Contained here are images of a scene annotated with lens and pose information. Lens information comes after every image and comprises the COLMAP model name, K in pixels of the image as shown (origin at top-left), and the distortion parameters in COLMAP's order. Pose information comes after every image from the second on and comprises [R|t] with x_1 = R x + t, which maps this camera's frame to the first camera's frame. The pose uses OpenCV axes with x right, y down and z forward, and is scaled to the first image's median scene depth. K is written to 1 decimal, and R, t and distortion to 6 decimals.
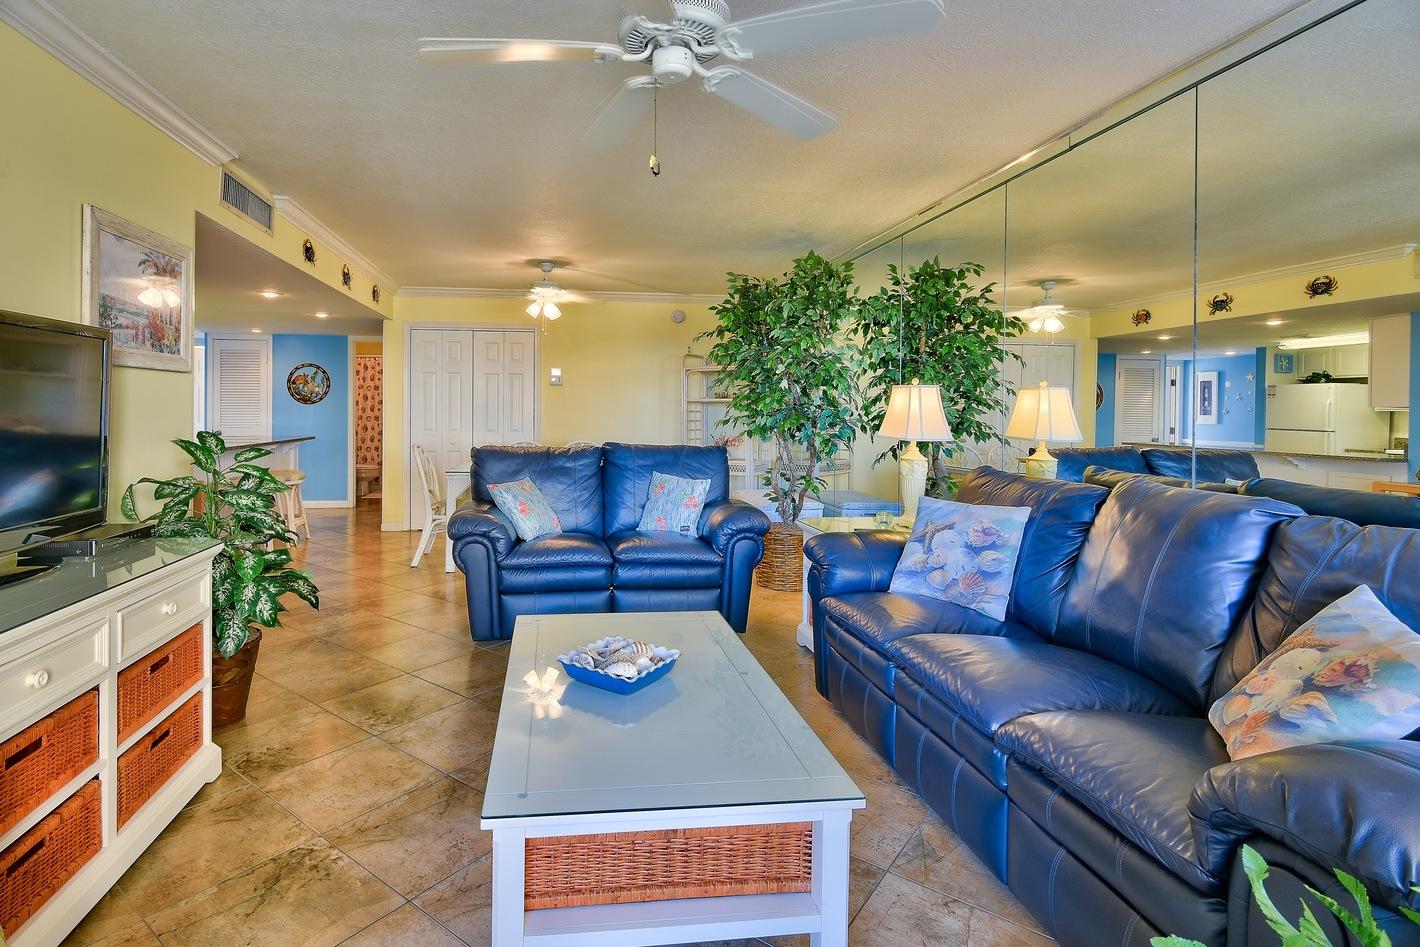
lens RADIAL K [[709.4, 0, 653.7], [0, 709.4, 421.4], [0, 0, 1]] dist [-0.015382, 0.001573]
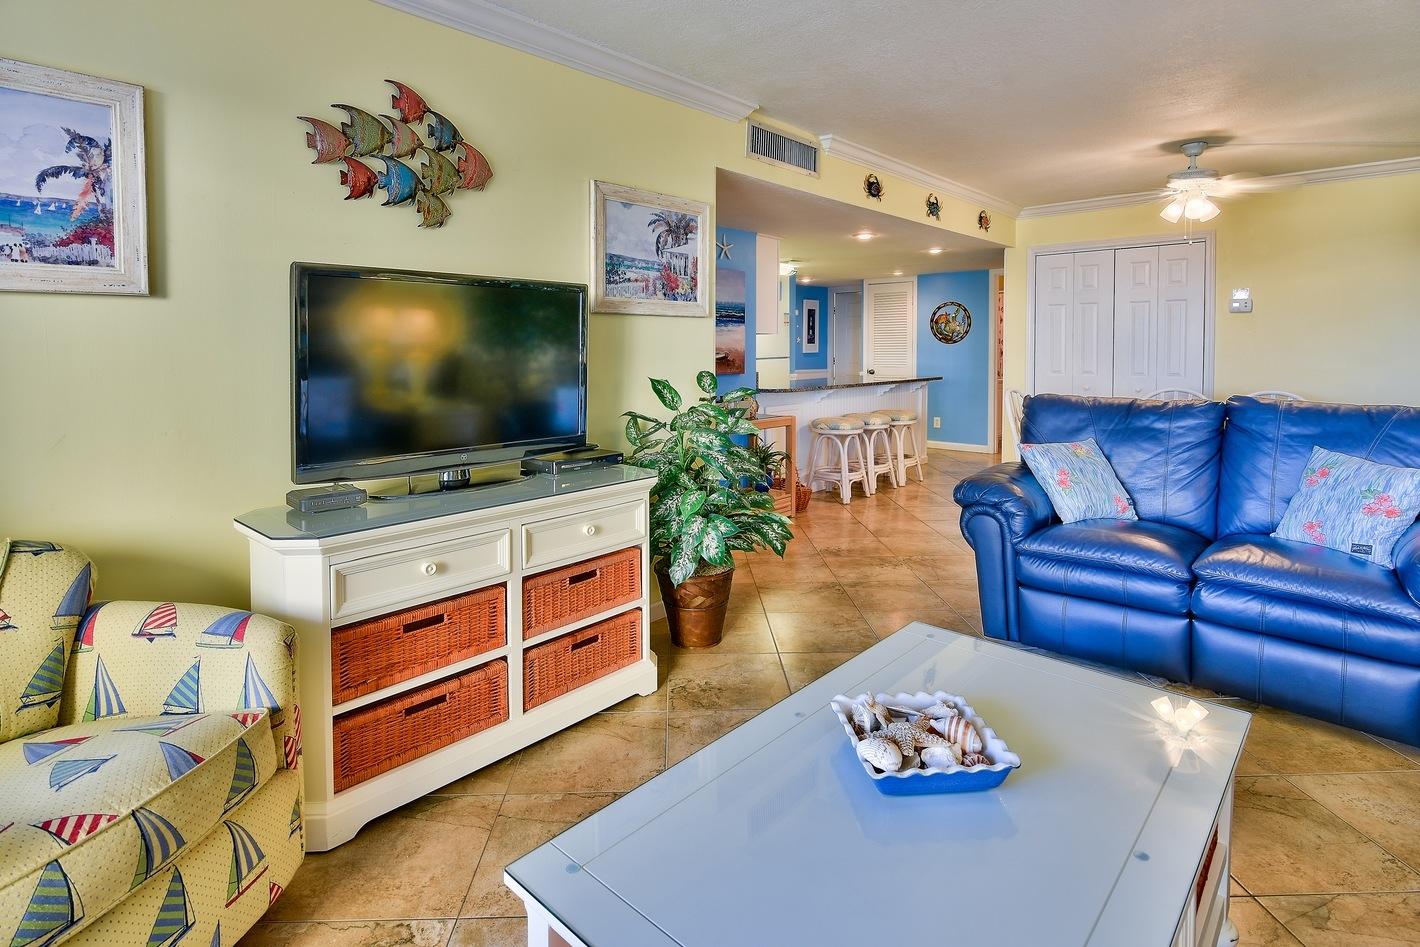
lens RADIAL K [[728.9, 0, 702.8], [0, 728.9, 376.0], [0, 0, 1]] dist [-0.000042, -0.001350]
pose [[0.634980, 0.020206, -0.772264, 0.157163], [-0.004134, 0.999732, 0.022758, -0.002731], [0.772517, -0.011258, 0.634894, 0.200532]]
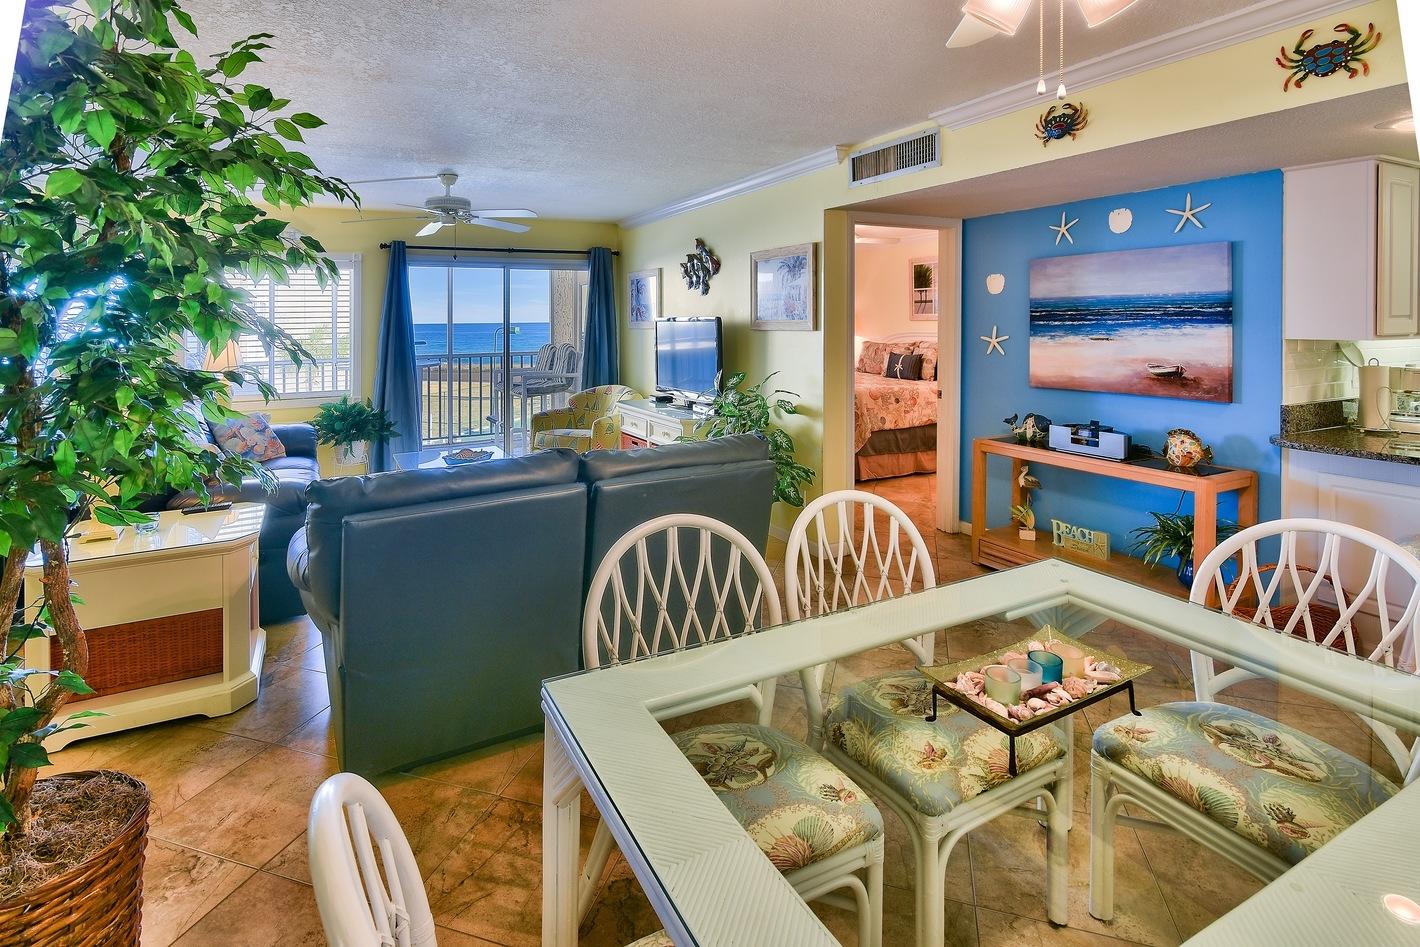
lens RADIAL K [[728.9, 0, 707.7], [0, 728.9, 324.0], [0, 0, 1]] dist [-0.000042, -0.001350]
pose [[-0.934726, -0.004705, -0.355338, 0.037054], [-0.011319, 0.999799, 0.016534, -0.076810], [0.355189, 0.019477, -0.934592, 1.671584]]
